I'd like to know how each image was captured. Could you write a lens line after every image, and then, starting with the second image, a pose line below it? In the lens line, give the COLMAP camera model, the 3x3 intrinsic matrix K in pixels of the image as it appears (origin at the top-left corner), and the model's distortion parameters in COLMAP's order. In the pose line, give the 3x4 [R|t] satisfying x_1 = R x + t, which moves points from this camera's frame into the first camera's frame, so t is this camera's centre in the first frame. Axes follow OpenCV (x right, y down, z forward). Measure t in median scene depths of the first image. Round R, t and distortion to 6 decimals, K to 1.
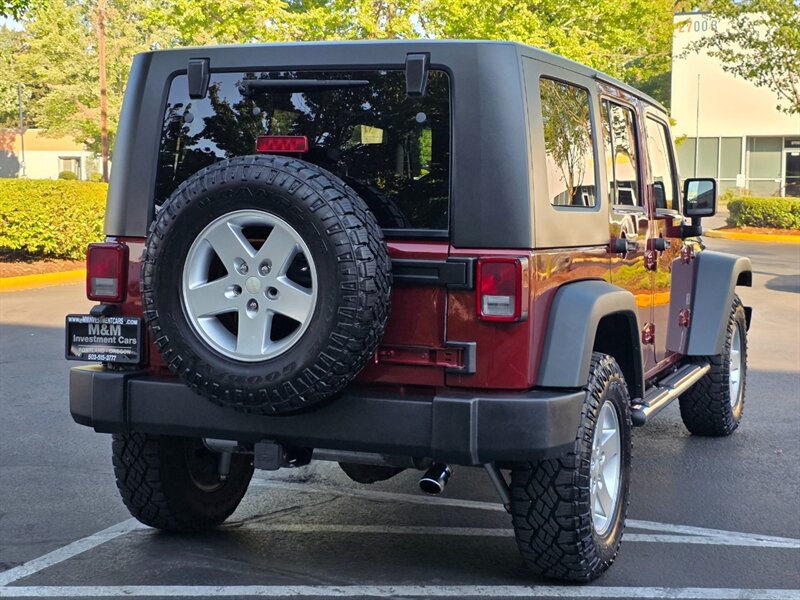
lens RADIAL K [[1327.8, 0, 379.7], [0, 1327.8, 297.0], [0, 0, 1]] dist [0.116498, 0.000000]
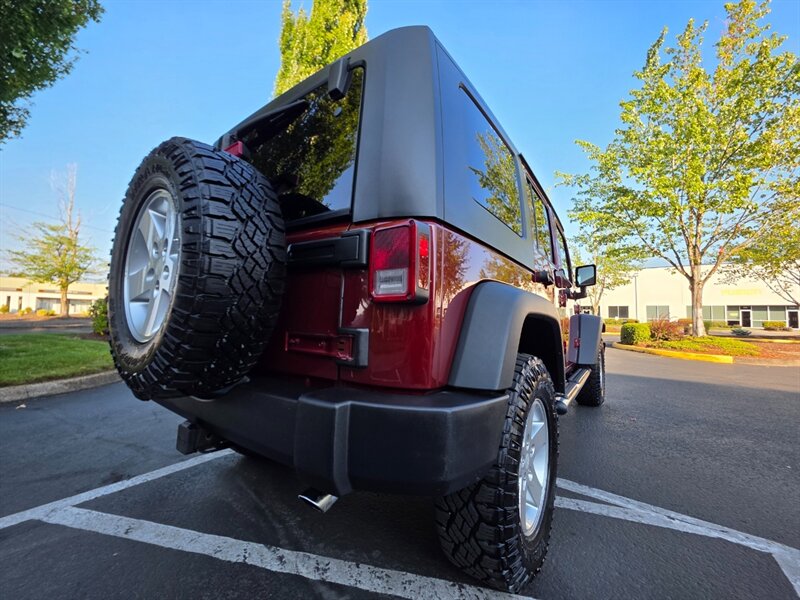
lens RADIAL K [[318.7, 0, 396.4], [0, 318.7, 300.7], [0, 0, 1]] dist [0.007264, -0.001677]
pose [[0.973026, 0.002742, -0.230681, 0.120668], [-0.035556, 0.989764, -0.138211, 0.038638], [0.227941, 0.142685, 0.963164, 0.717667]]
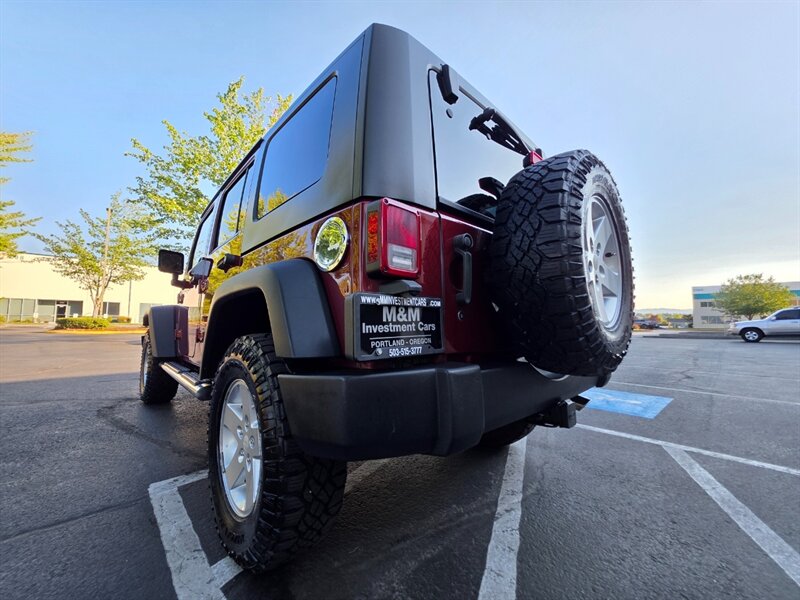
lens RADIAL K [[318.7, 0, 399.5], [0, 318.7, 300.7], [0, 0, 1]] dist [0.007264, -0.001677]
pose [[0.401368, 0.062598, 0.913775, -0.372104], [0.072875, 0.992316, -0.099989, 0.034923], [-0.913013, 0.106724, 0.393722, 0.931071]]
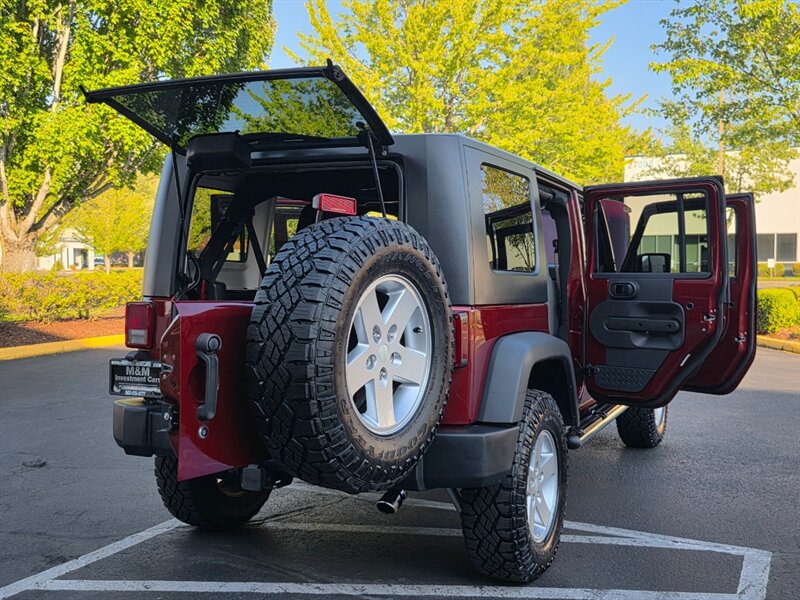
lens RADIAL K [[844.3, 0, 386.4], [0, 844.3, 294.3], [0, 0, 1]] dist [0.058337, 0.000000]
pose [[0.998067, -0.003189, -0.062061, 0.076734], [-0.000106, 0.998593, -0.053022, -0.005197], [0.062142, 0.052926, 0.996663, 0.216717]]
